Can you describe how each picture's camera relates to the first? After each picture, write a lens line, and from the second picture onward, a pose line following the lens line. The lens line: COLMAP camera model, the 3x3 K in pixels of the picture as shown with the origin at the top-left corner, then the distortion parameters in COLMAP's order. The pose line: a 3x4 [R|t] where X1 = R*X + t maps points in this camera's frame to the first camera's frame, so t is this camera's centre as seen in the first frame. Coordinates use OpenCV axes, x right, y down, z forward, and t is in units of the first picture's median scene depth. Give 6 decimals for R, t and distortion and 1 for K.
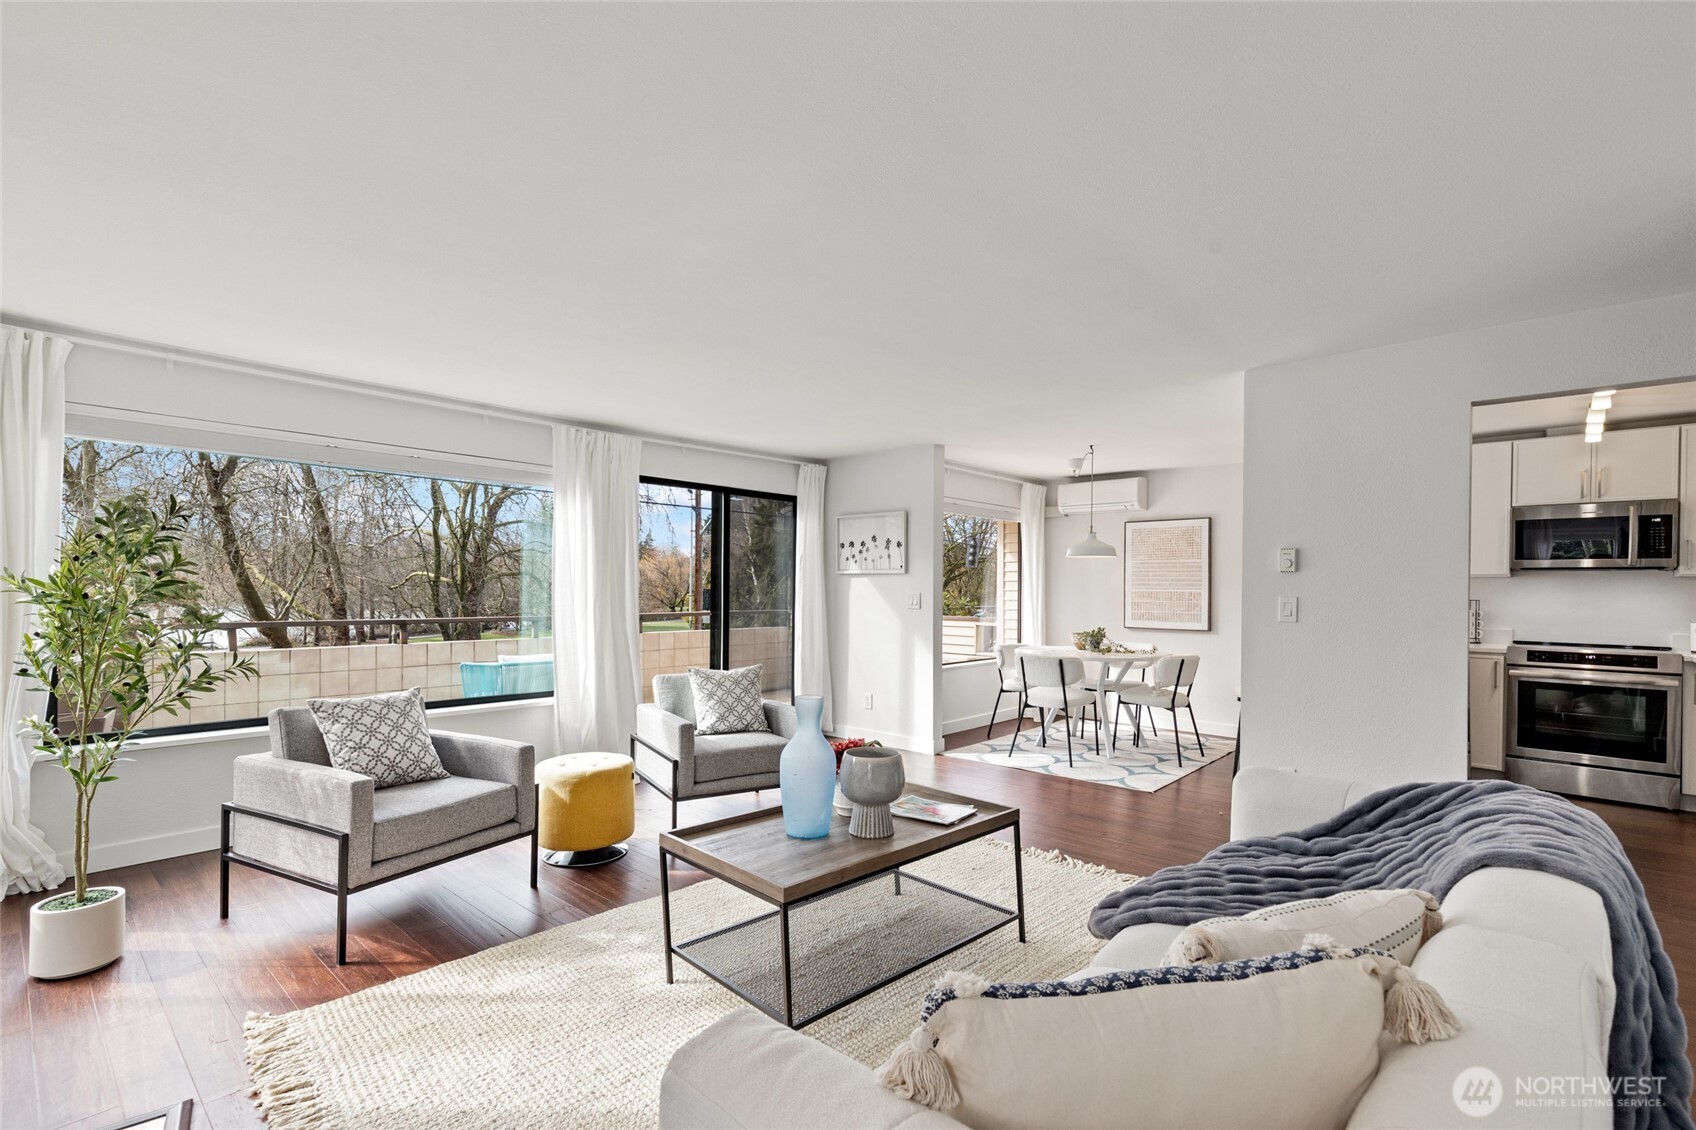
lens RADIAL K [[775.6, 0, 848.4], [0, 775.6, 581.9], [0, 0, 1]] dist [0.014764, -0.005250]
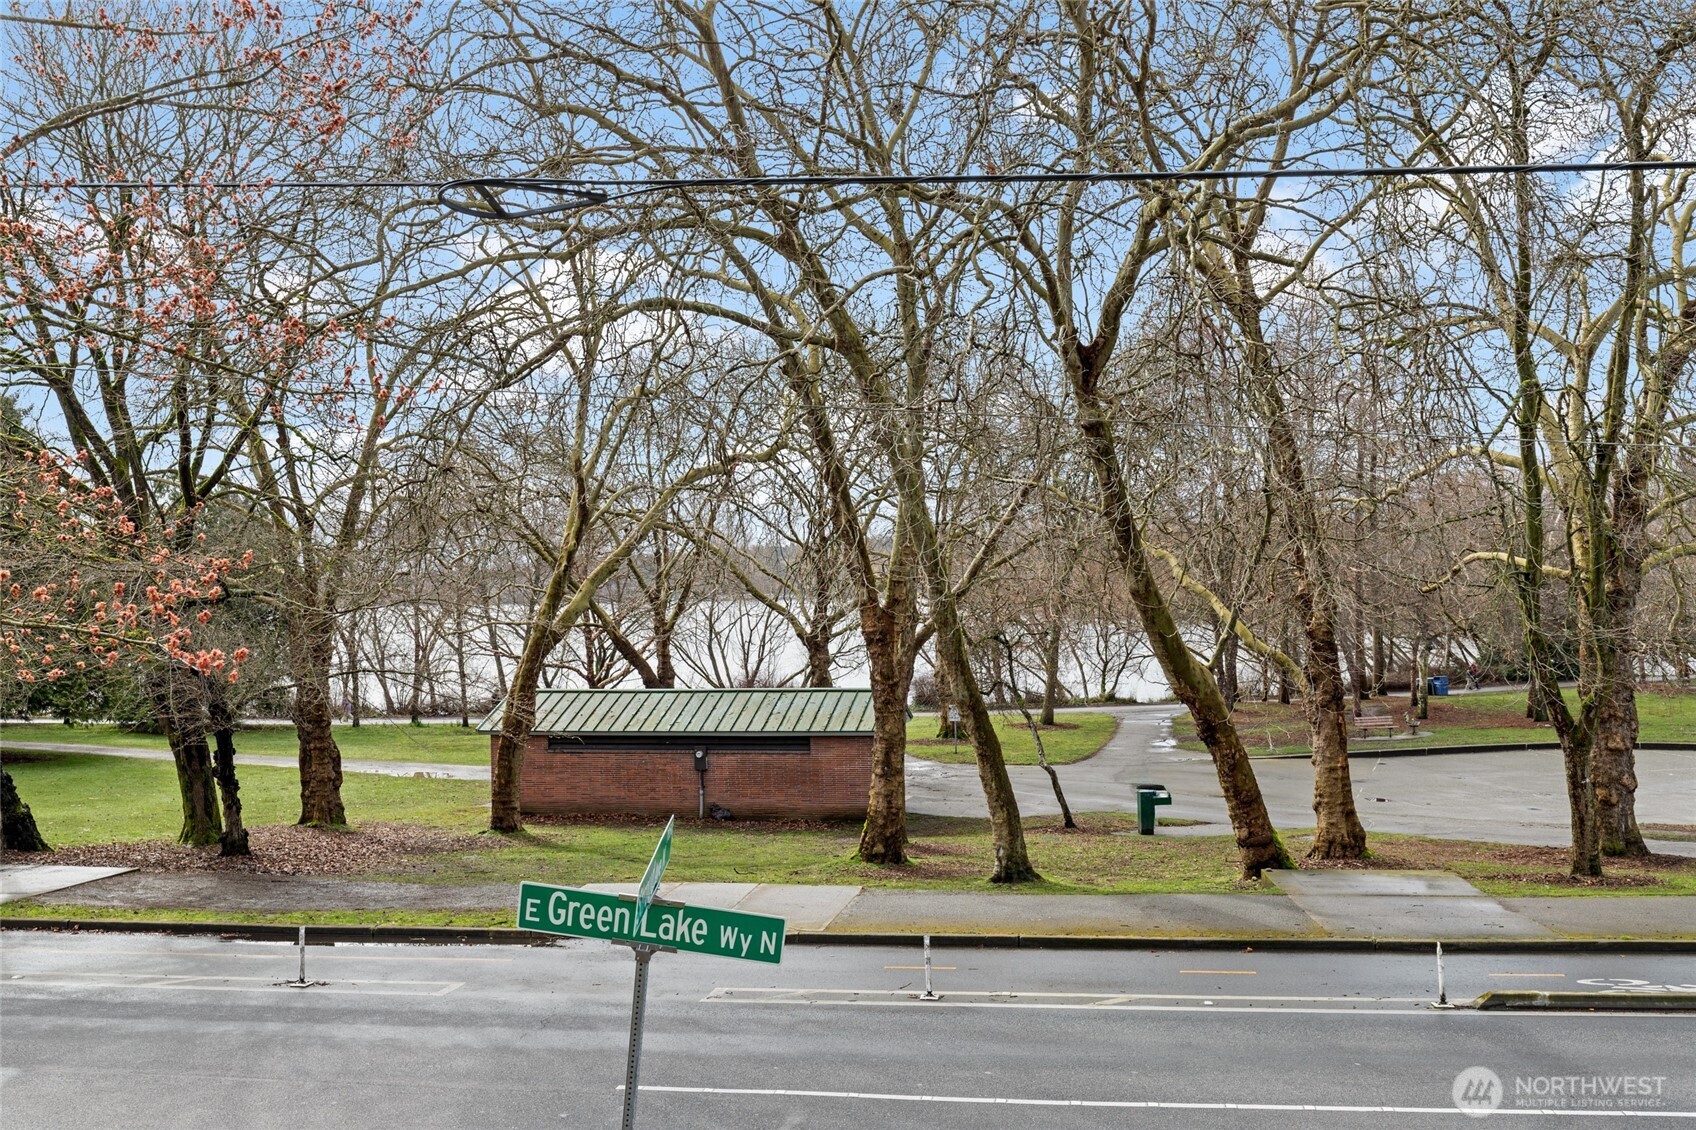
lens RADIAL K [[1627.1, 0, 848.0], [0, 1627.1, 565.0], [0, 0, 1]] dist [-0.001063, 0.004096]
pose [[0.652647, -0.030205, -0.757059, -0.587090], [0.026493, 0.999504, -0.017038, -0.002751], [0.757198, -0.008937, 0.653124, 0.883206]]
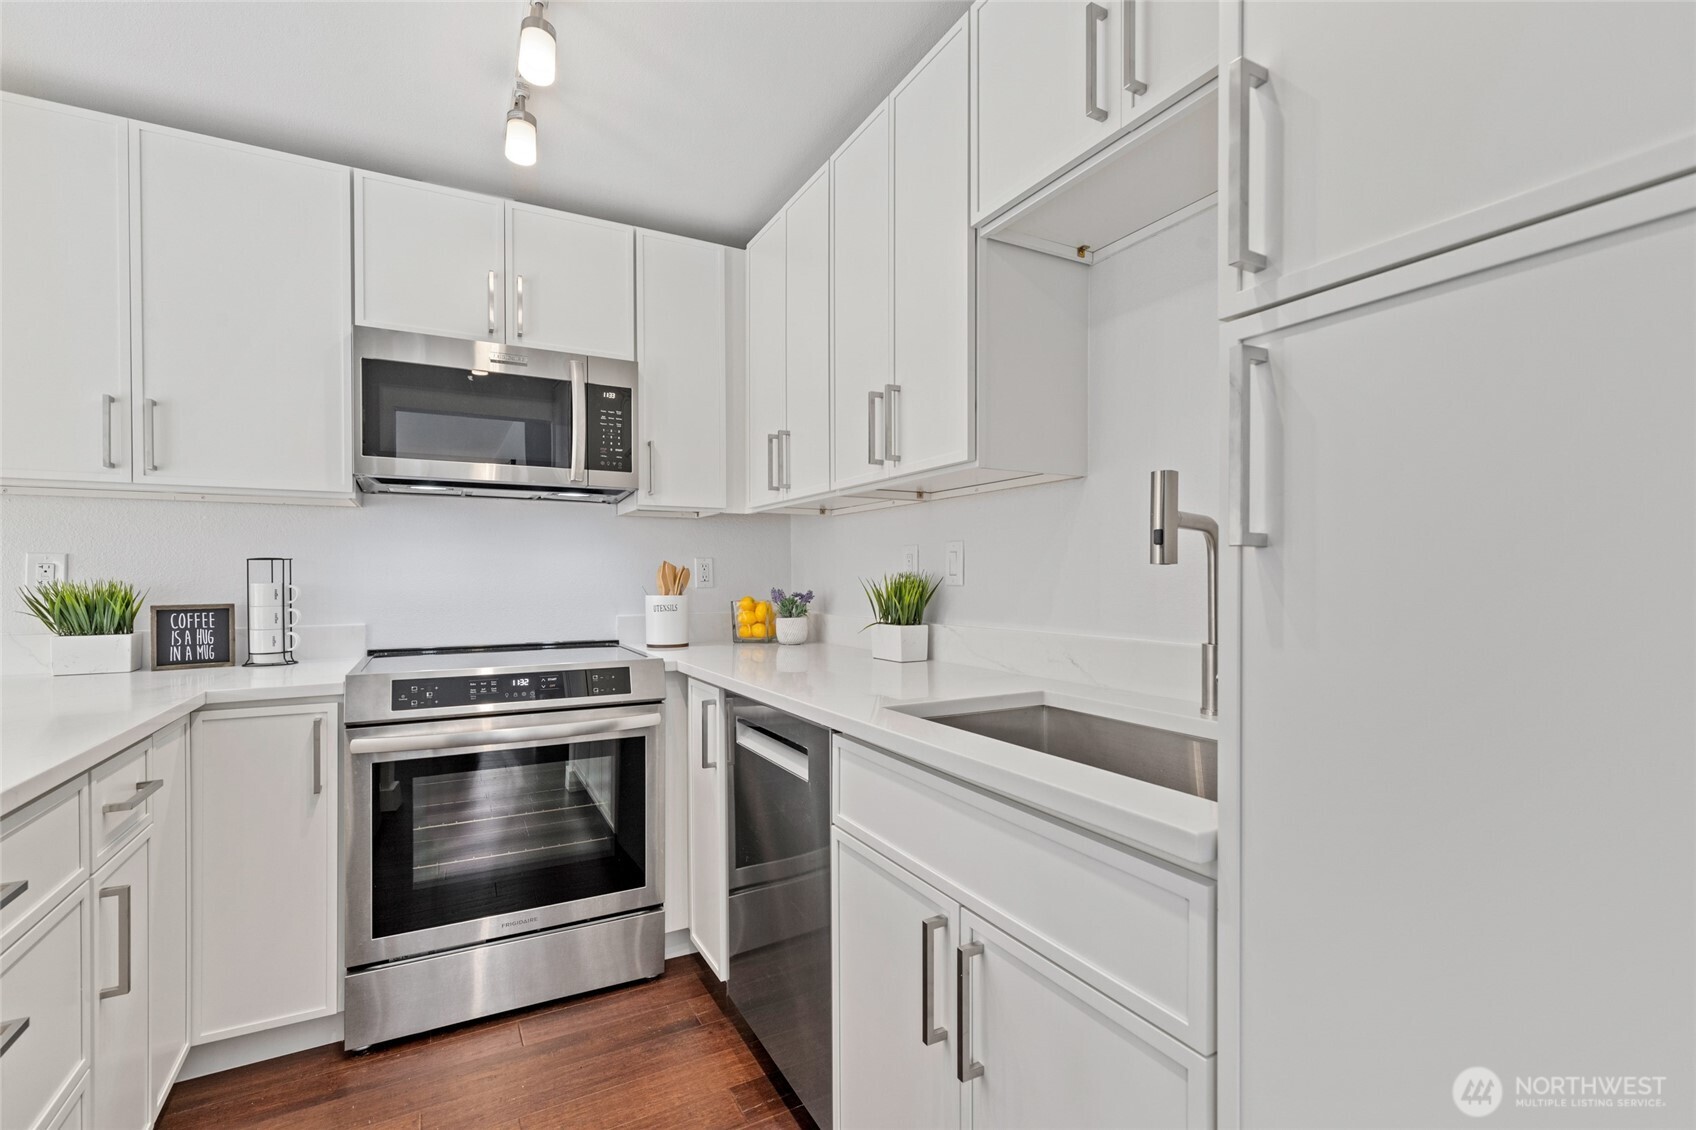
lens RADIAL K [[761.3, 0, 845.3], [0, 761.3, 578.8], [0, 0, 1]] dist [0.001479, 0.000388]
pose [[0.330112, -0.016054, 0.943805, 0.402263], [0.000305, 0.999857, 0.016901, 0.020904], [-0.943942, -0.005291, 0.330070, 0.452220]]
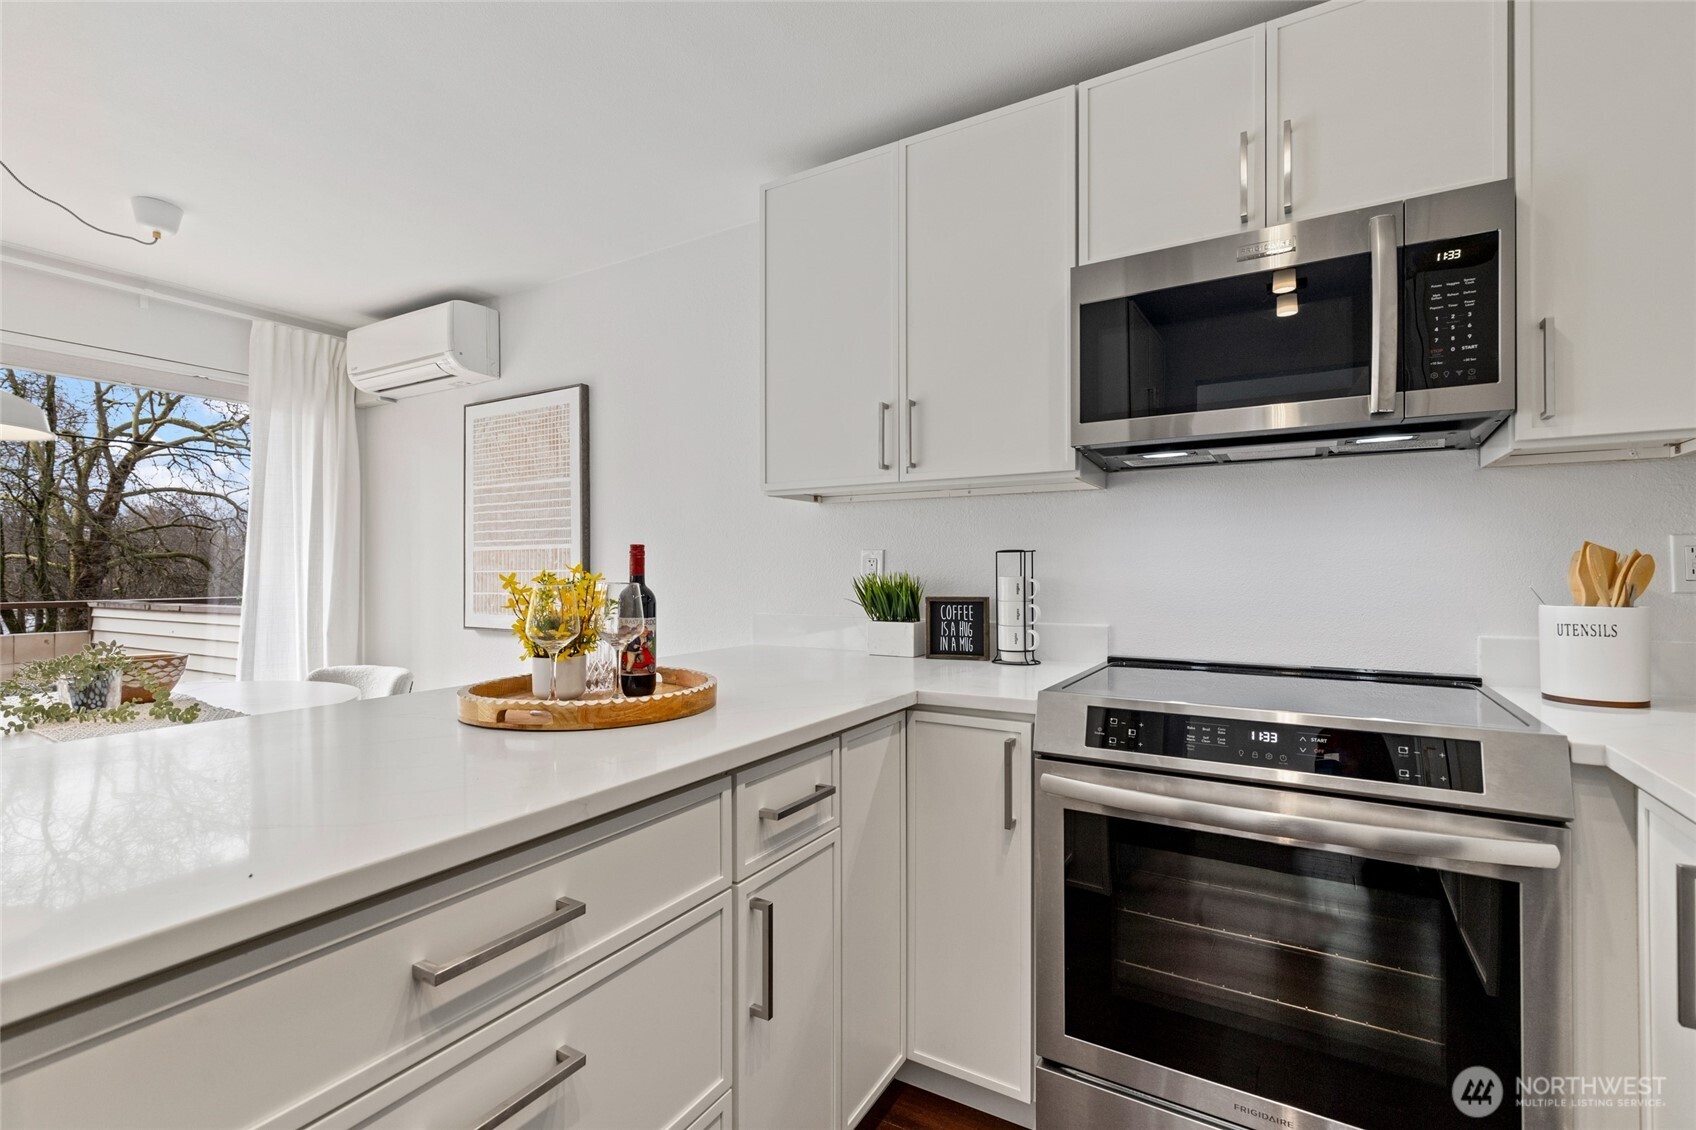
lens RADIAL K [[762.5, 0, 848.0], [0, 762.5, 565.0], [0, 0, 1]] dist [0.005129, -0.000176]
pose [[0.978860, -0.011469, 0.204210, 0.492325], [0.011238, 0.999934, 0.002291, 0.021982], [-0.204223, 0.000053, 0.978924, 0.500539]]
